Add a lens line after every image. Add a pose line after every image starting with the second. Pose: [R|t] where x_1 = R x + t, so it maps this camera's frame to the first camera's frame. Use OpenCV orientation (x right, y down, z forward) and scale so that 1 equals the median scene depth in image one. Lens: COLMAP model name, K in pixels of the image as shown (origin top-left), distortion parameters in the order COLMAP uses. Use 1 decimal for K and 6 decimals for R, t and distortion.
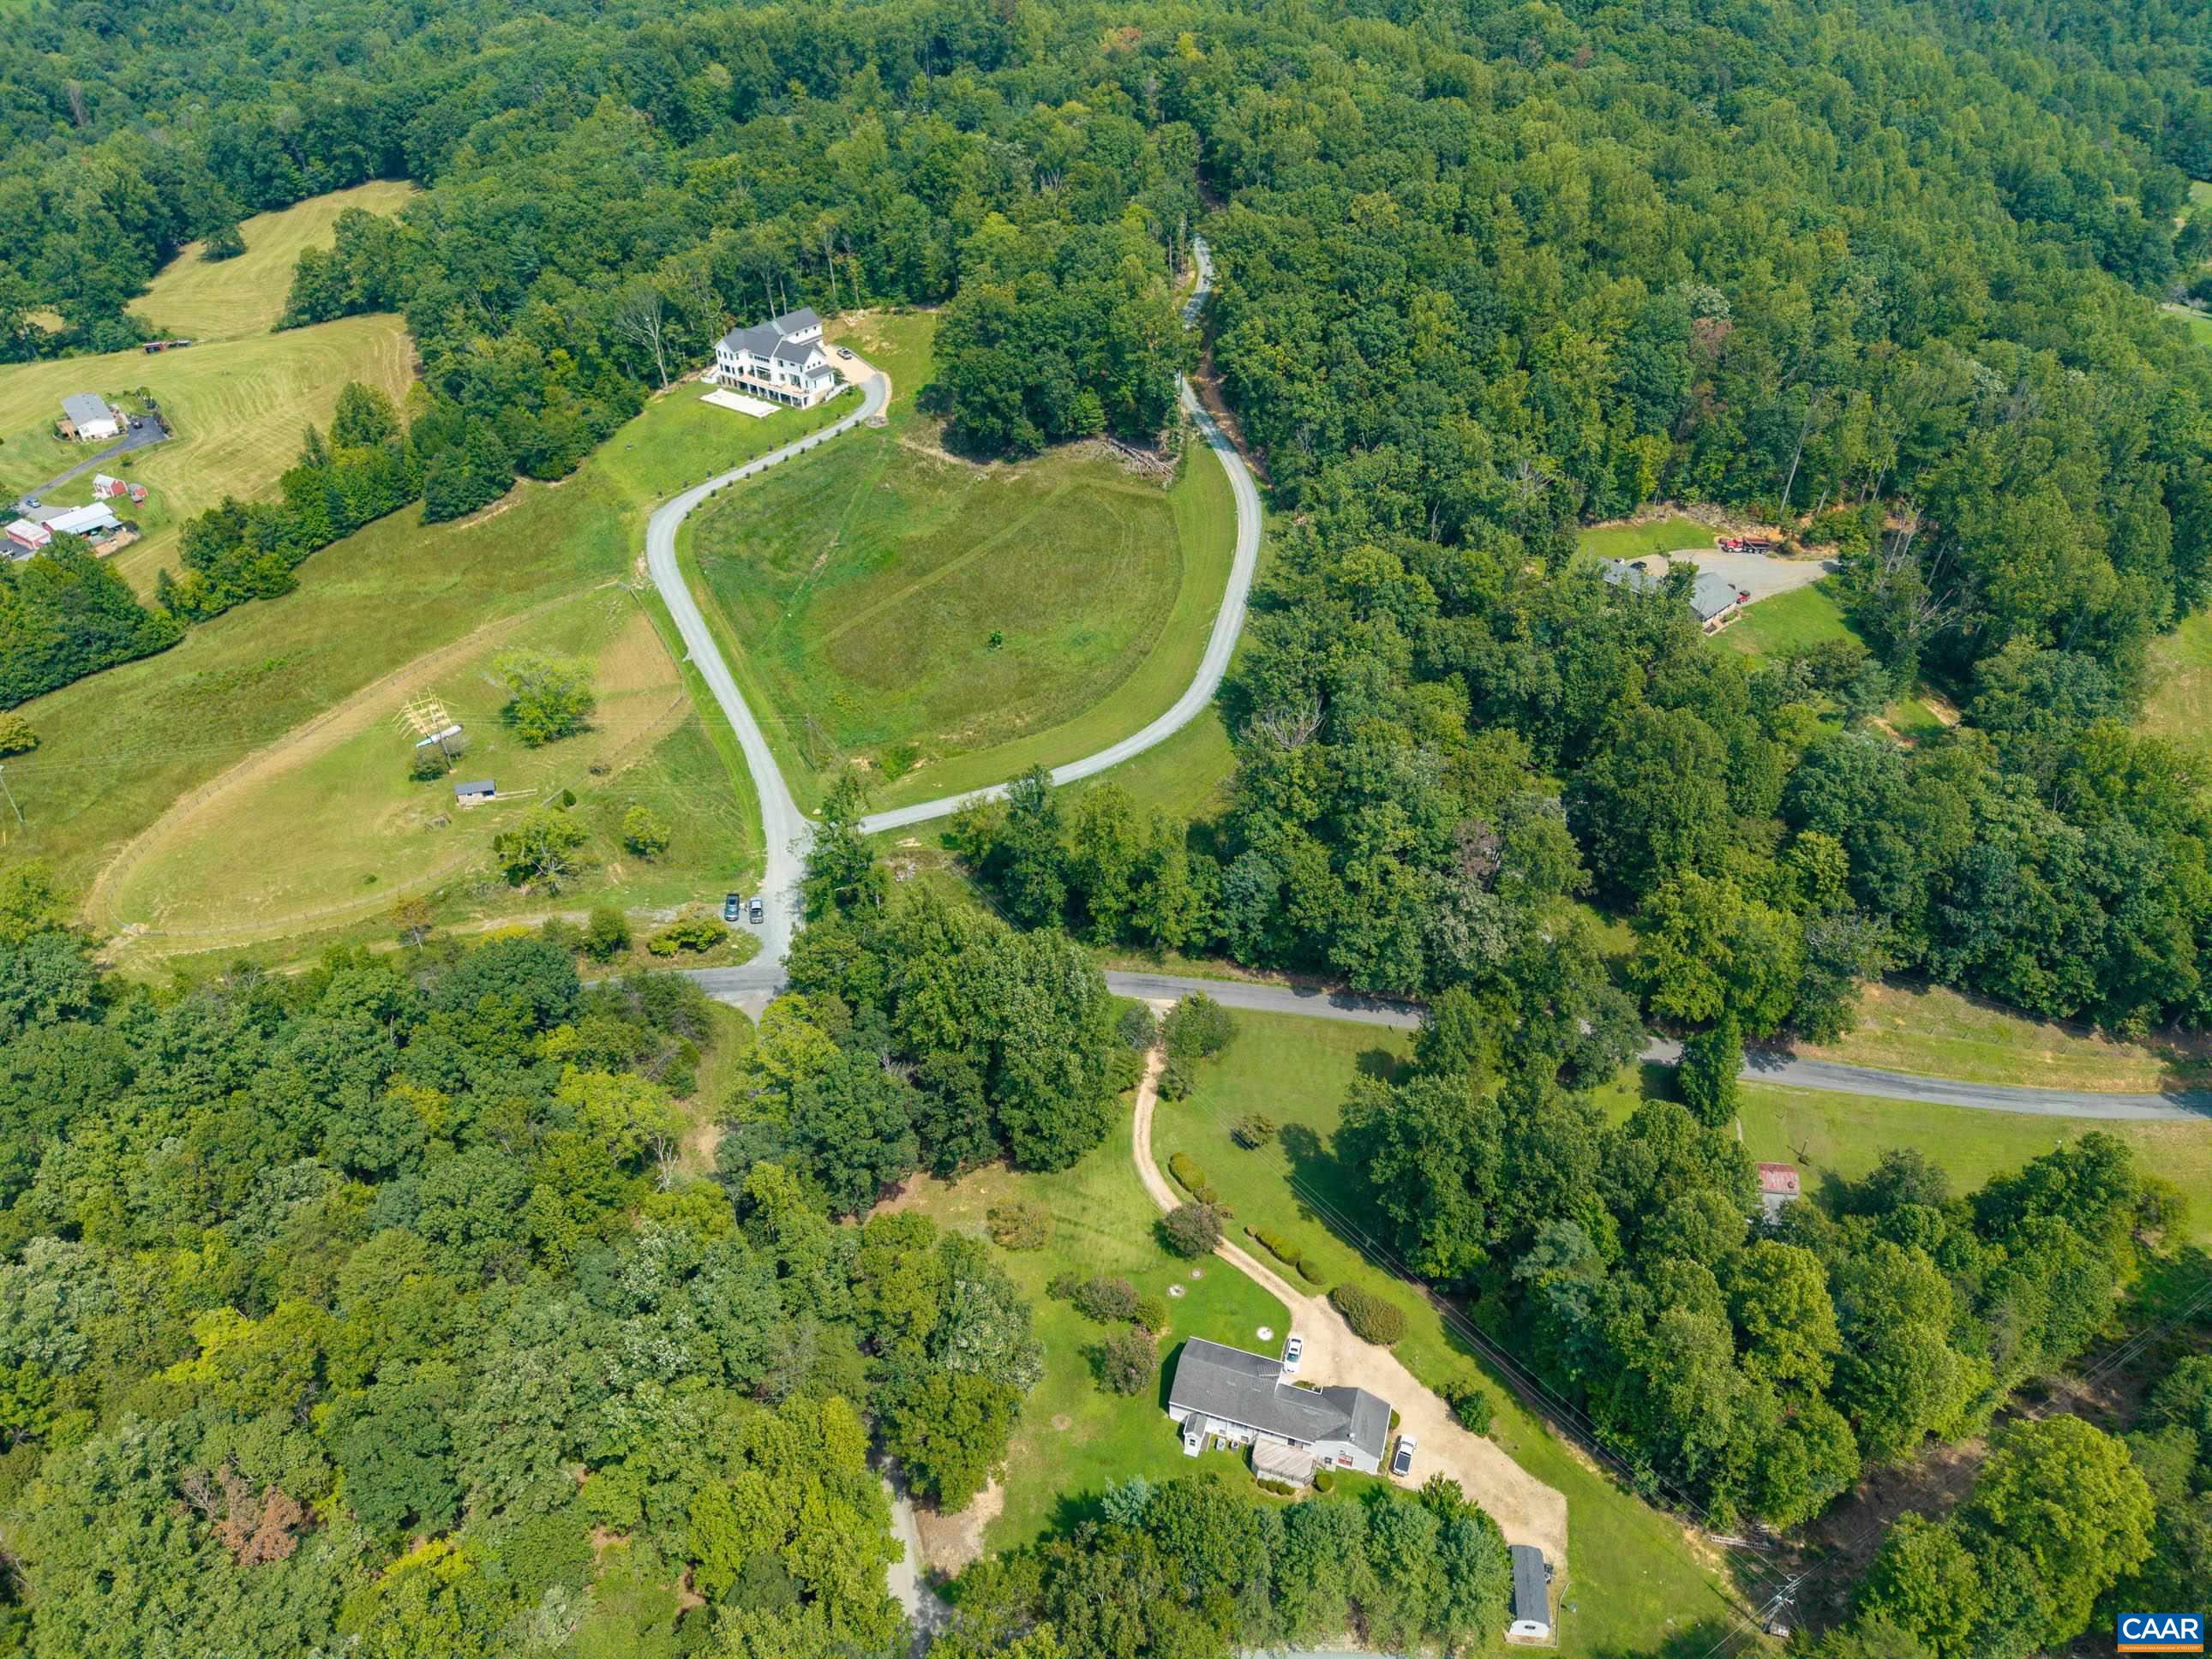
lens RADIAL K [[1488.0, 0, 1106.0], [0, 1488.0, 829.5], [0, 0, 1]] dist [0.024508, -0.018183]
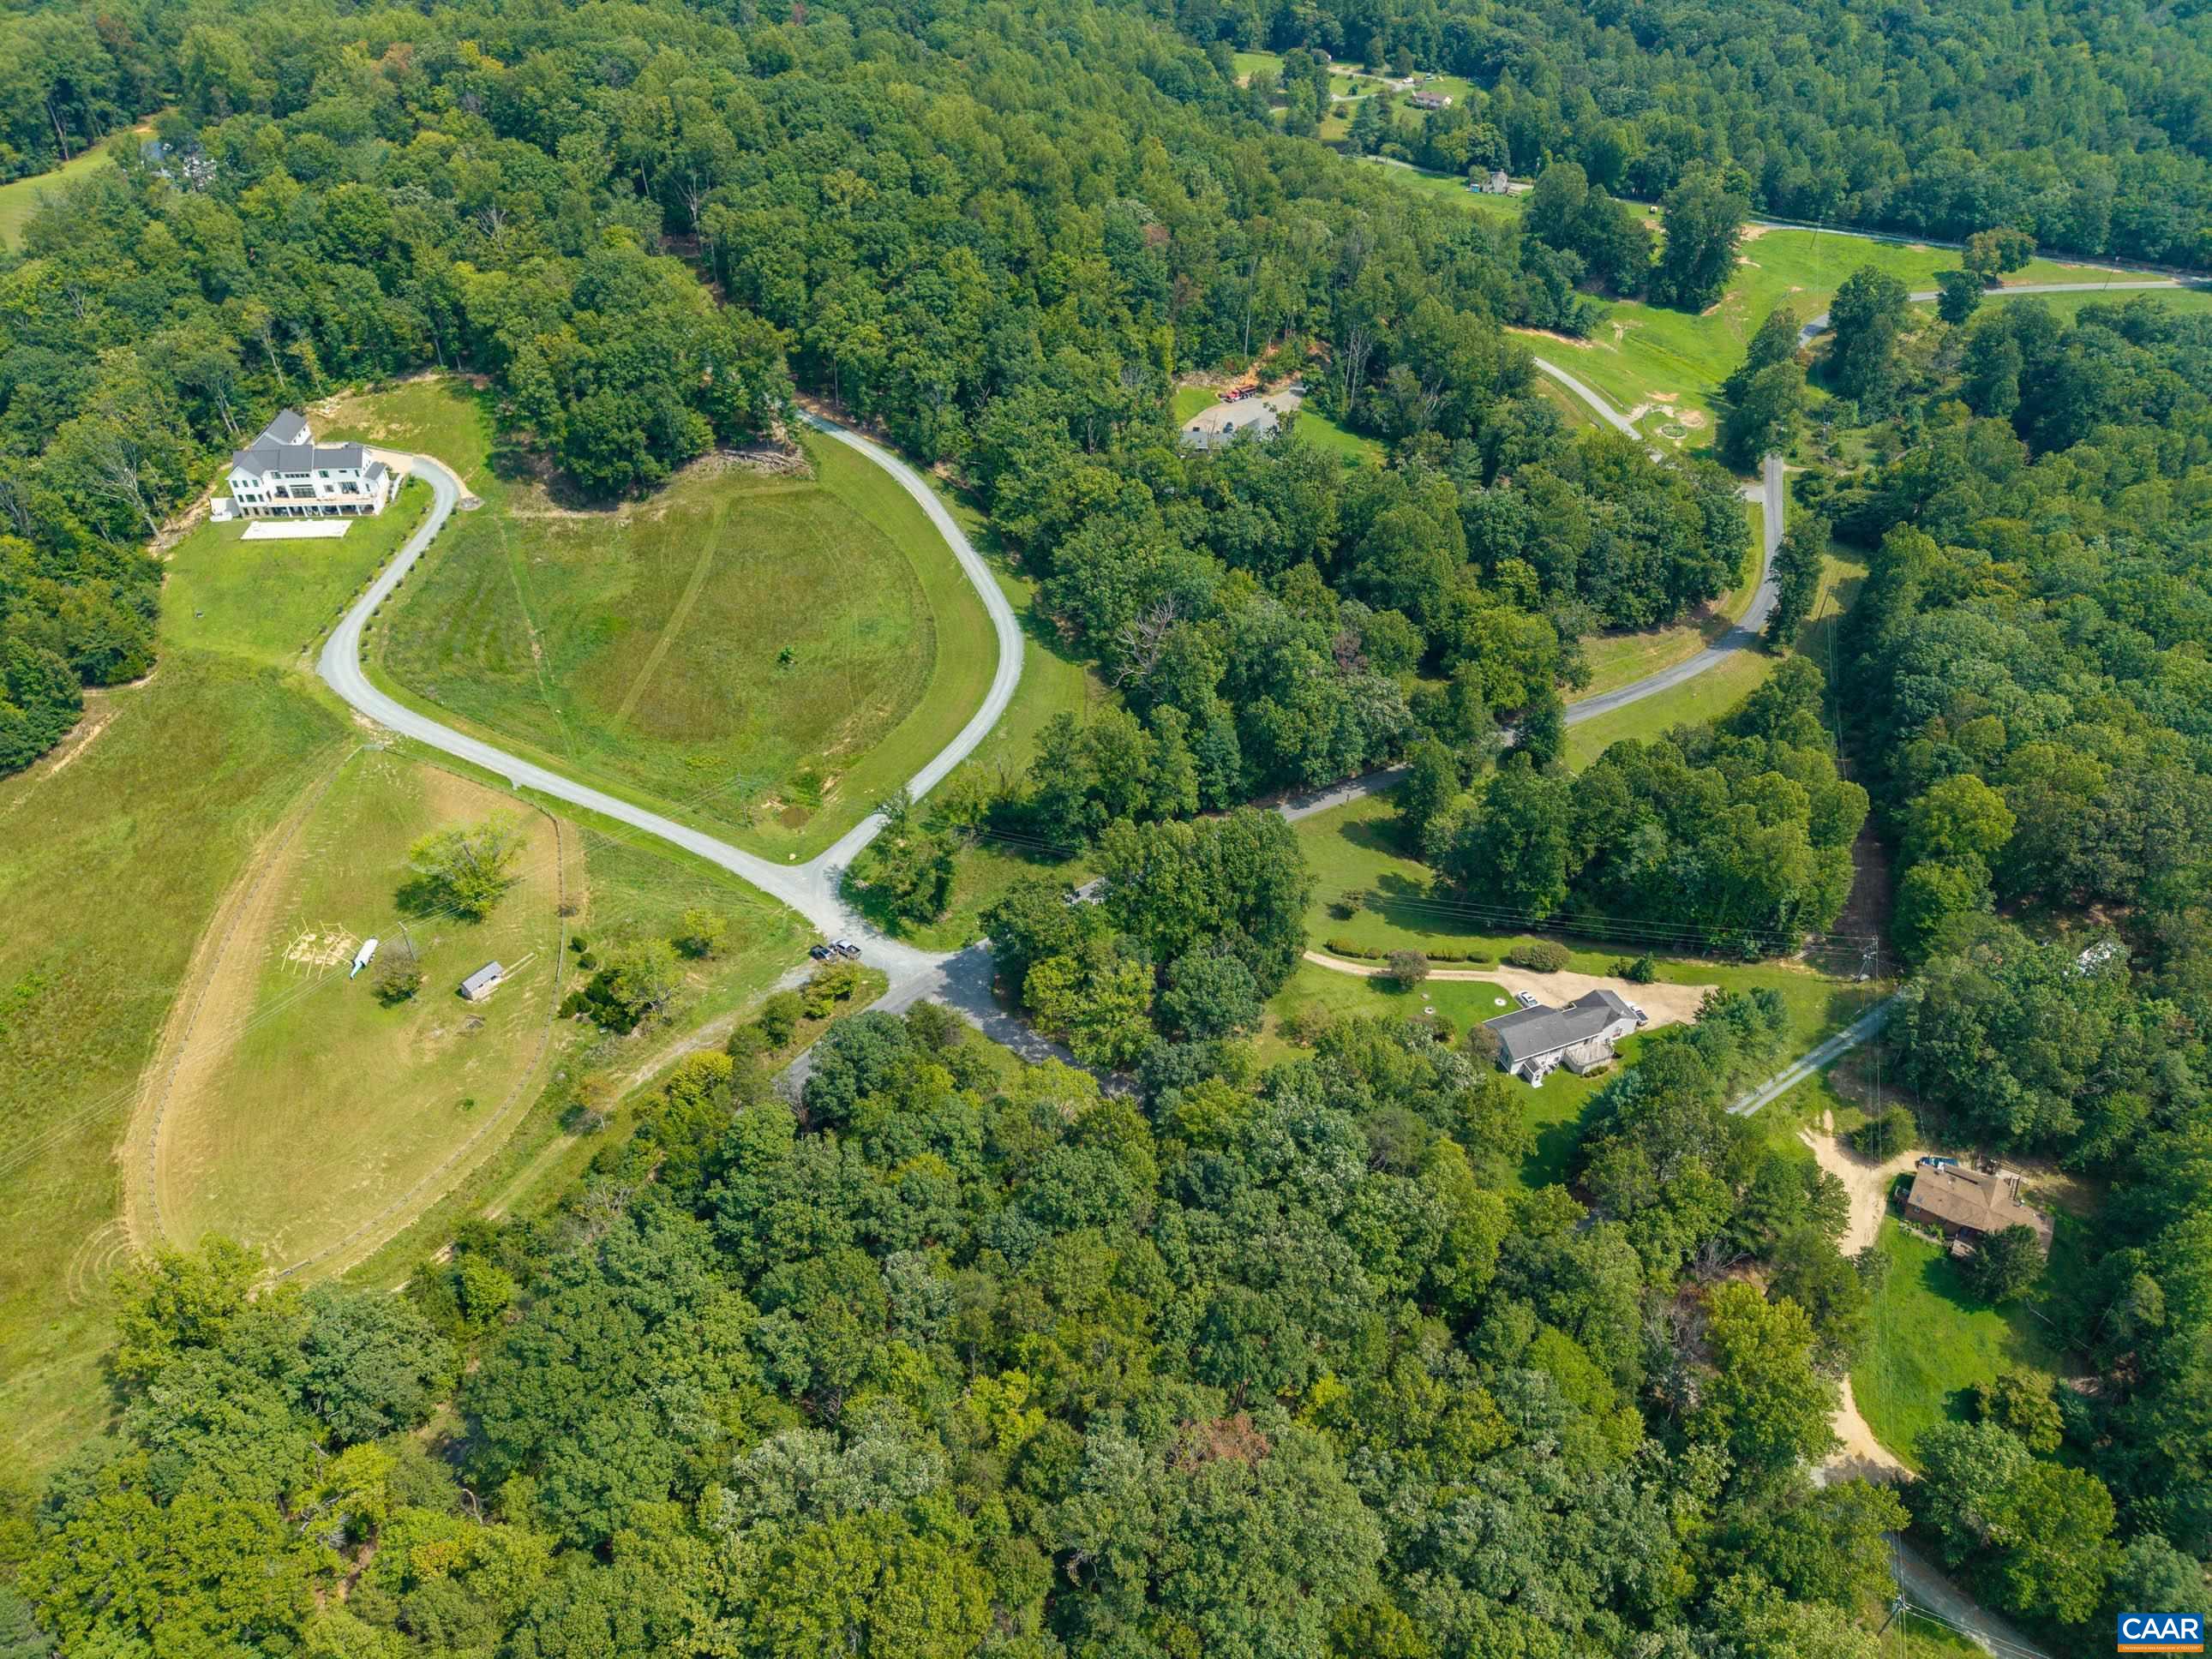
lens RADIAL K [[1490.1, 0, 1106.0], [0, 1490.1, 829.5], [0, 0, 1]] dist [0.017575, -0.011519]
pose [[0.769307, -0.400202, 0.498001, -0.448259], [0.376348, 0.913768, 0.152941, -0.088077], [-0.516264, 0.069763, 0.853583, -0.000553]]
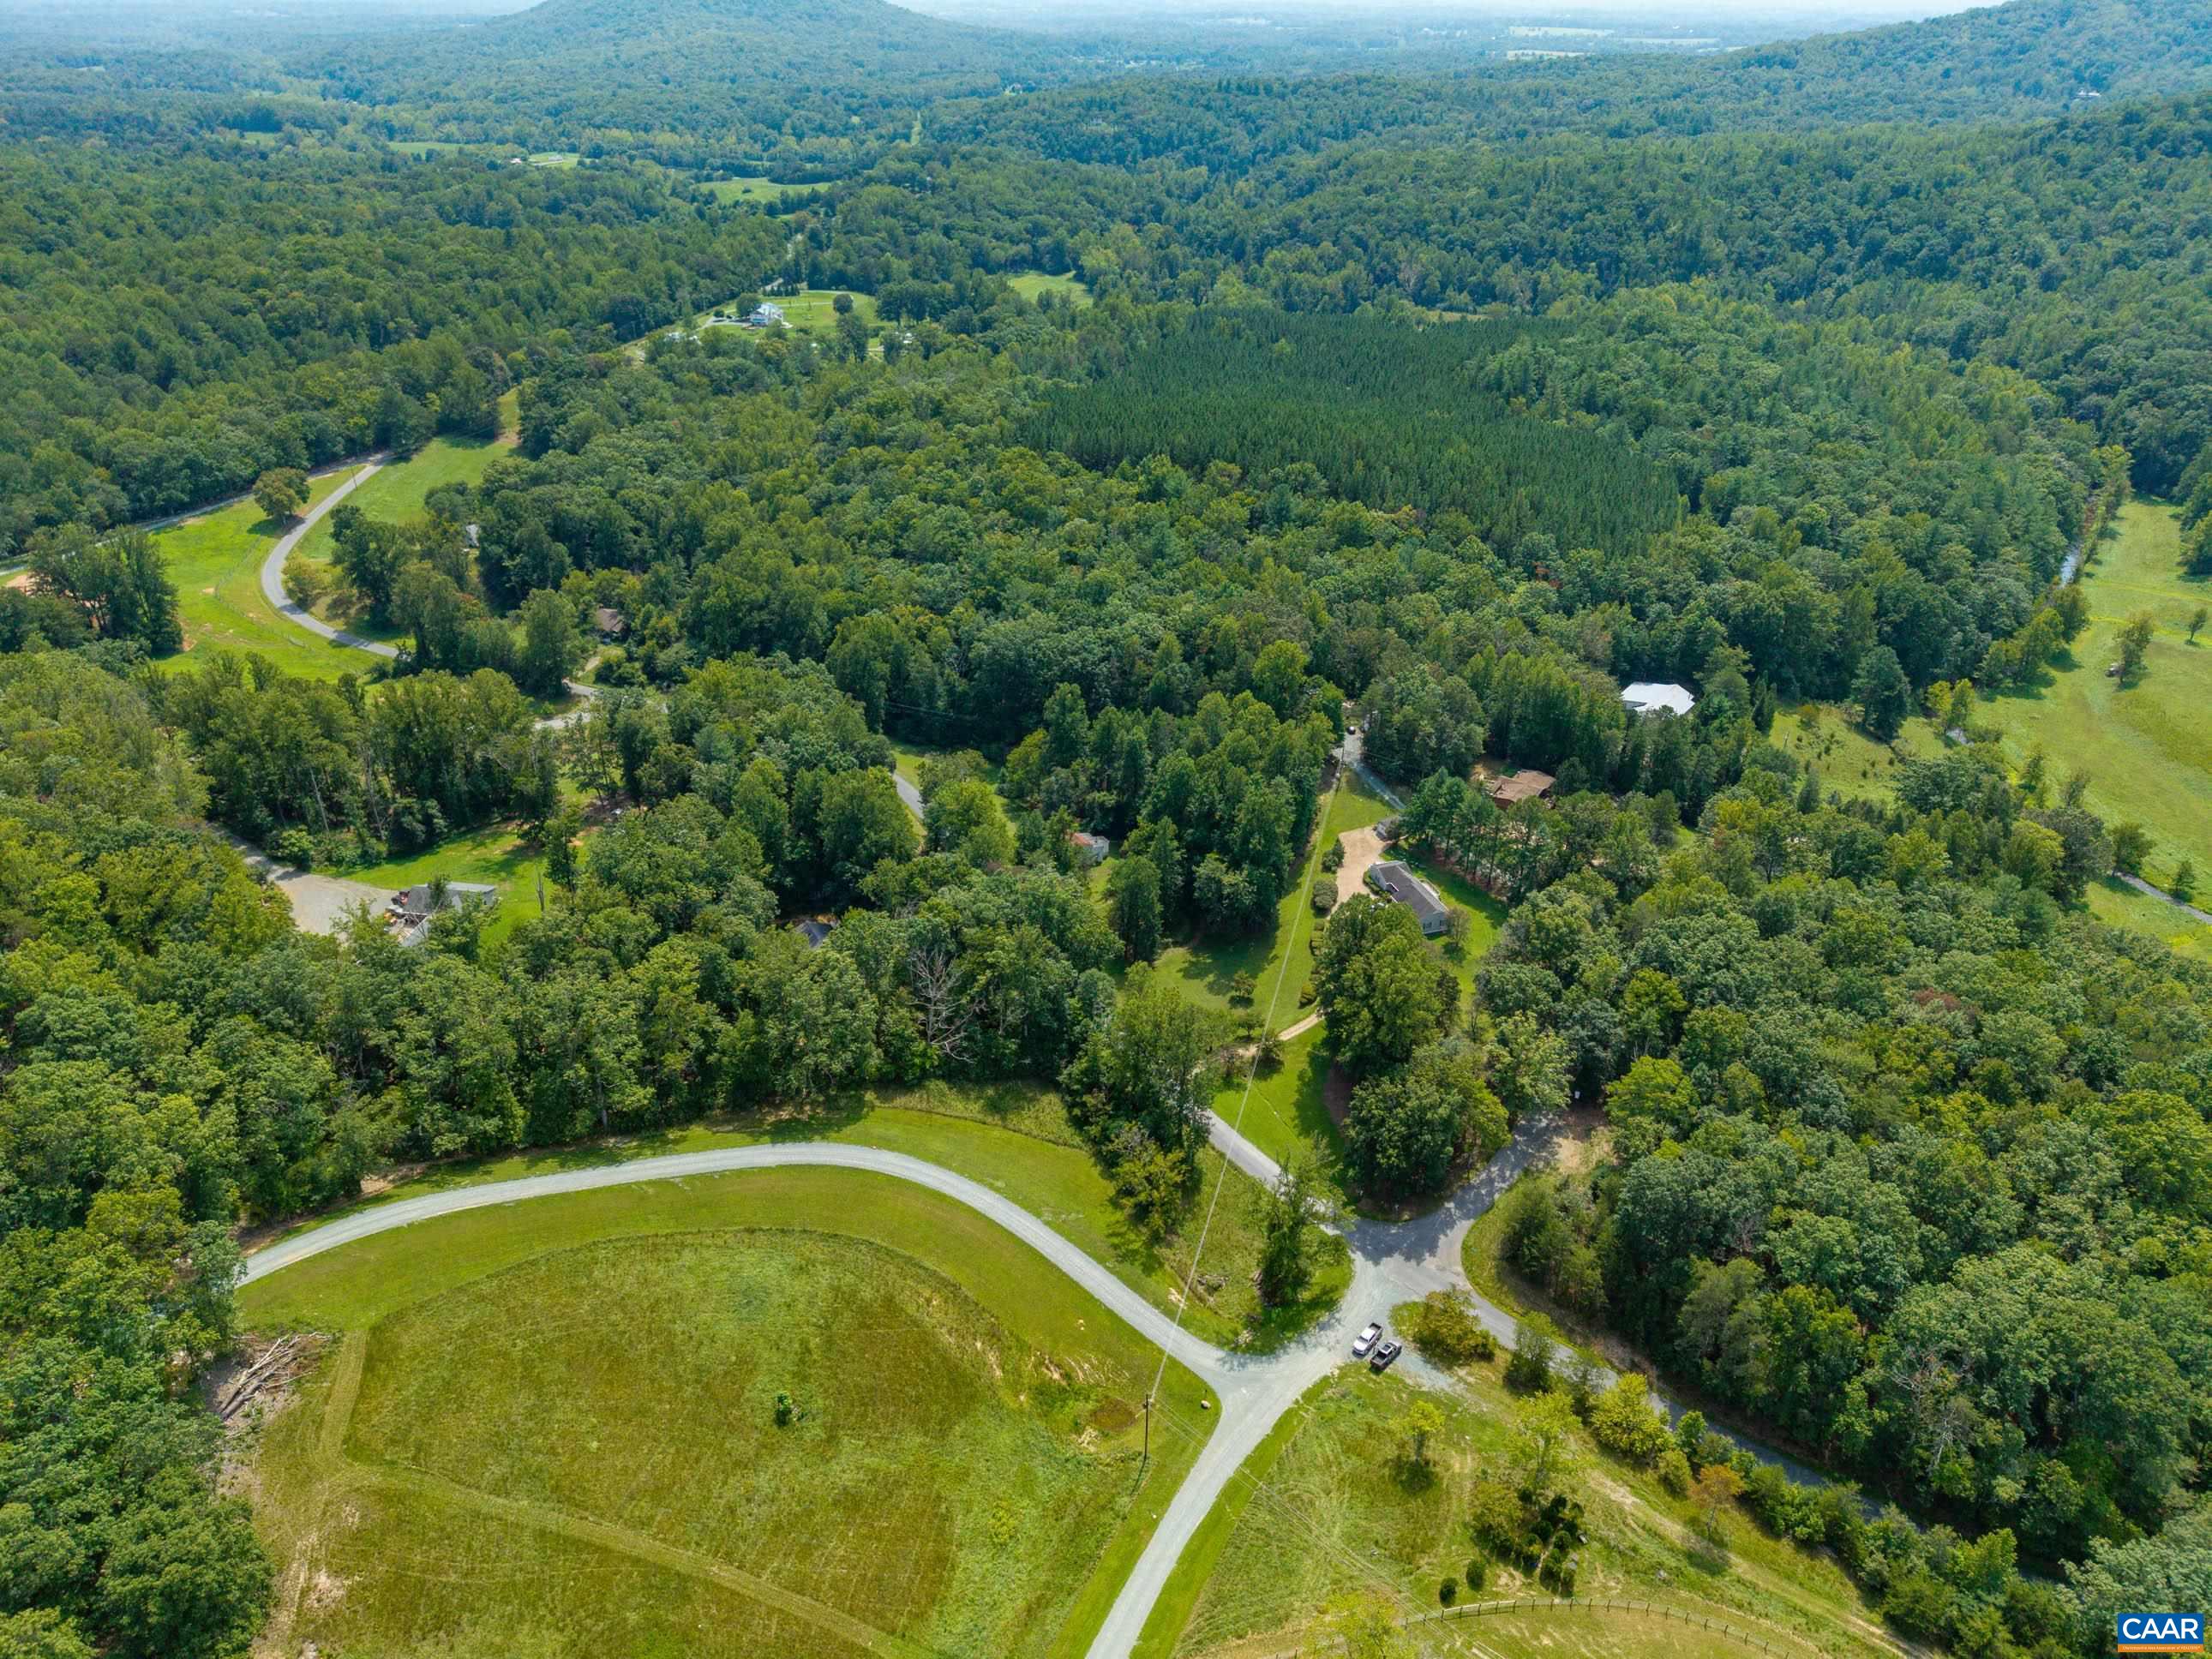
lens RADIAL K [[1492.7, 0, 1106.0], [0, 1492.7, 829.5], [0, 0, 1]] dist [0.029873, -0.029309]
pose [[-0.607390, -0.410505, 0.680120, -0.486485], [0.456164, 0.520692, 0.721661, -0.648416], [-0.650379, 0.748575, -0.129006, 0.760529]]
